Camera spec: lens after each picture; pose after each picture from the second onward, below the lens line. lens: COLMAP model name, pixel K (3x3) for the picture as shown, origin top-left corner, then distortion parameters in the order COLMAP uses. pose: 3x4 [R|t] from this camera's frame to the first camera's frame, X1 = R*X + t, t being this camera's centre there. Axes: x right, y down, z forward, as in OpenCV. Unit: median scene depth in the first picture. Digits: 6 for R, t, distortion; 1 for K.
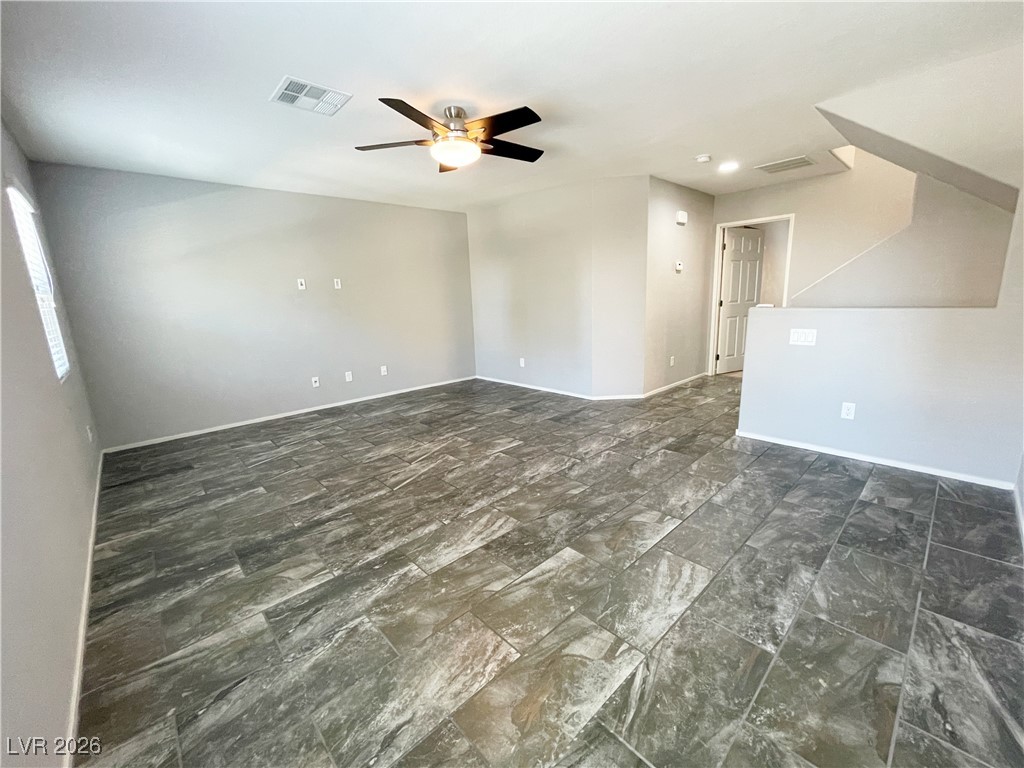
lens RADIAL K [[417.9, 0, 515.6], [0, 417.9, 389.2], [0, 0, 1]] dist [-0.006757, -0.000976]
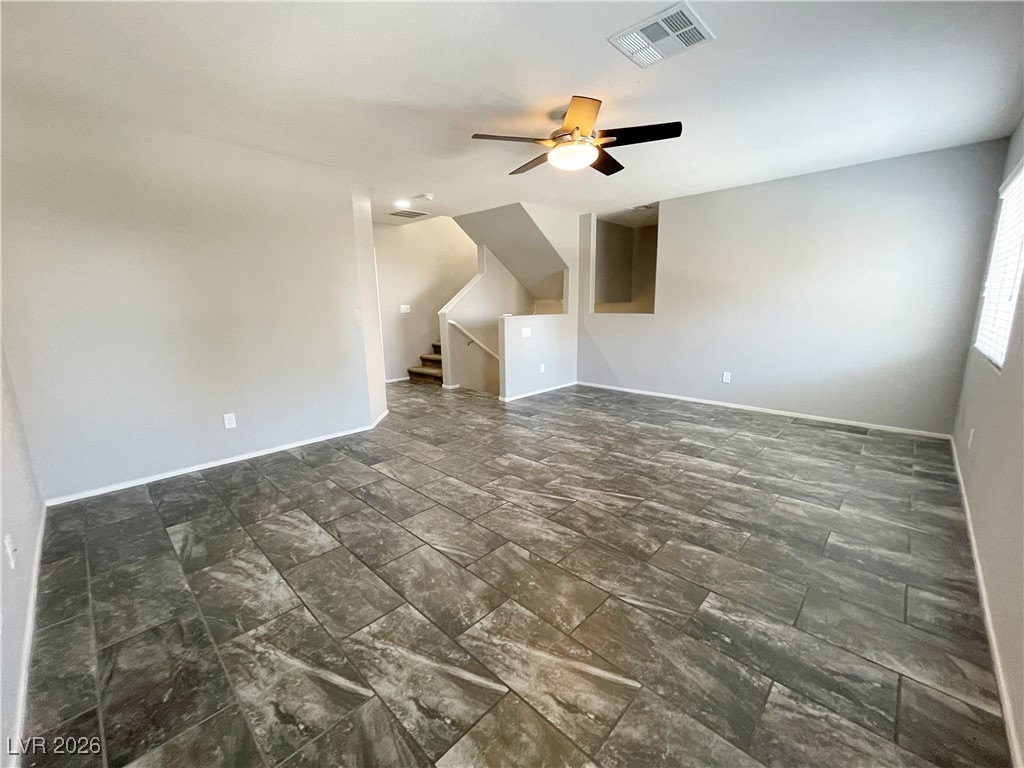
lens RADIAL K [[417.9, 0, 513.1], [0, 417.9, 377.0], [0, 0, 1]] dist [-0.006757, -0.000976]
pose [[-0.048277, -0.139135, 0.989096, -1.136908], [0.237970, 0.960134, 0.146676, -0.228788], [-0.970072, 0.242456, -0.013242, 1.189120]]
